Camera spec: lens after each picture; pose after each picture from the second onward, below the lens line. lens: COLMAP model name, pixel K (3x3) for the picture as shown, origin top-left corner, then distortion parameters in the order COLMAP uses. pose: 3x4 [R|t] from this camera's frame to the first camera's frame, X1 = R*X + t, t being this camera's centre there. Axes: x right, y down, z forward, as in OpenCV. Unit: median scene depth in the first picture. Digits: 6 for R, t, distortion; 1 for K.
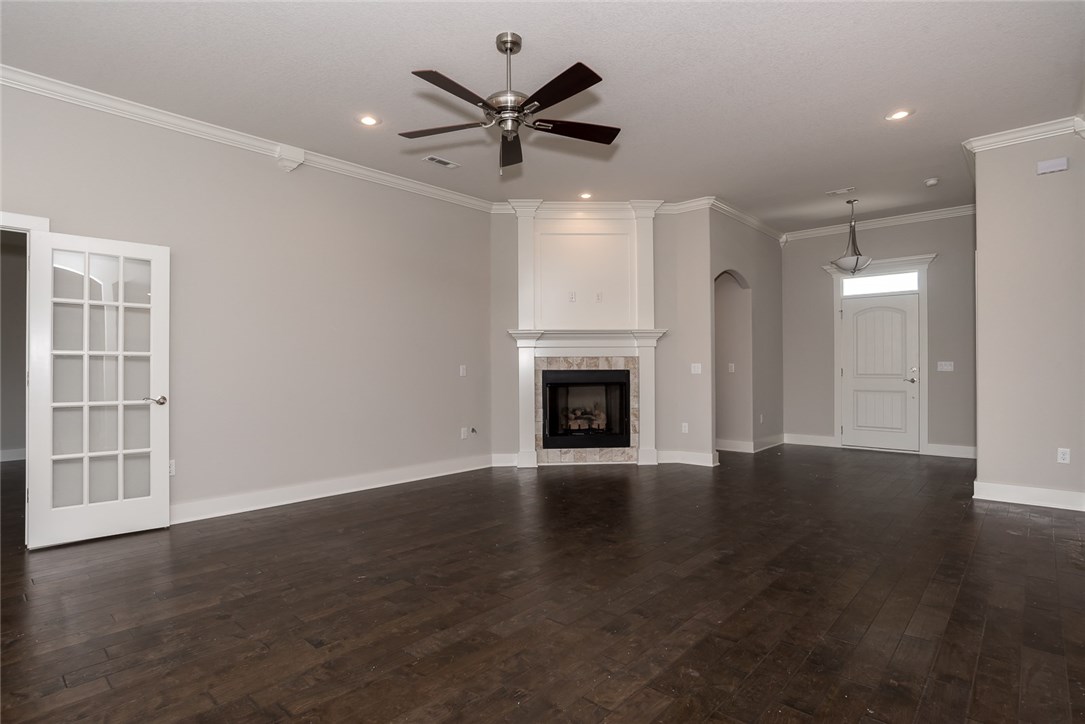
lens RADIAL K [[567.5, 0, 540.2], [0, 567.5, 360.2], [0, 0, 1]] dist [0.019471, 0.001290]
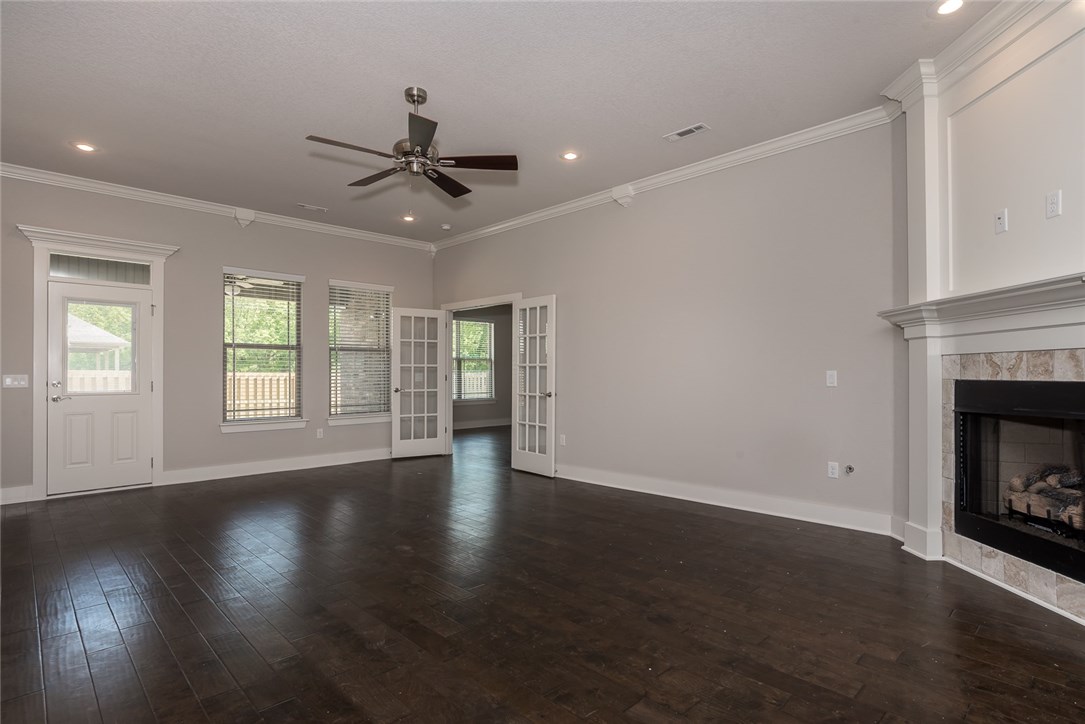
lens RADIAL K [[567.5, 0, 538.4], [0, 567.5, 365.2], [0, 0, 1]] dist [0.019471, 0.001290]
pose [[-0.052986, -0.008769, -0.998557, 0.543764], [0.016069, 0.999824, -0.009632, 0.003449], [0.998466, -0.016556, -0.052836, 0.650816]]
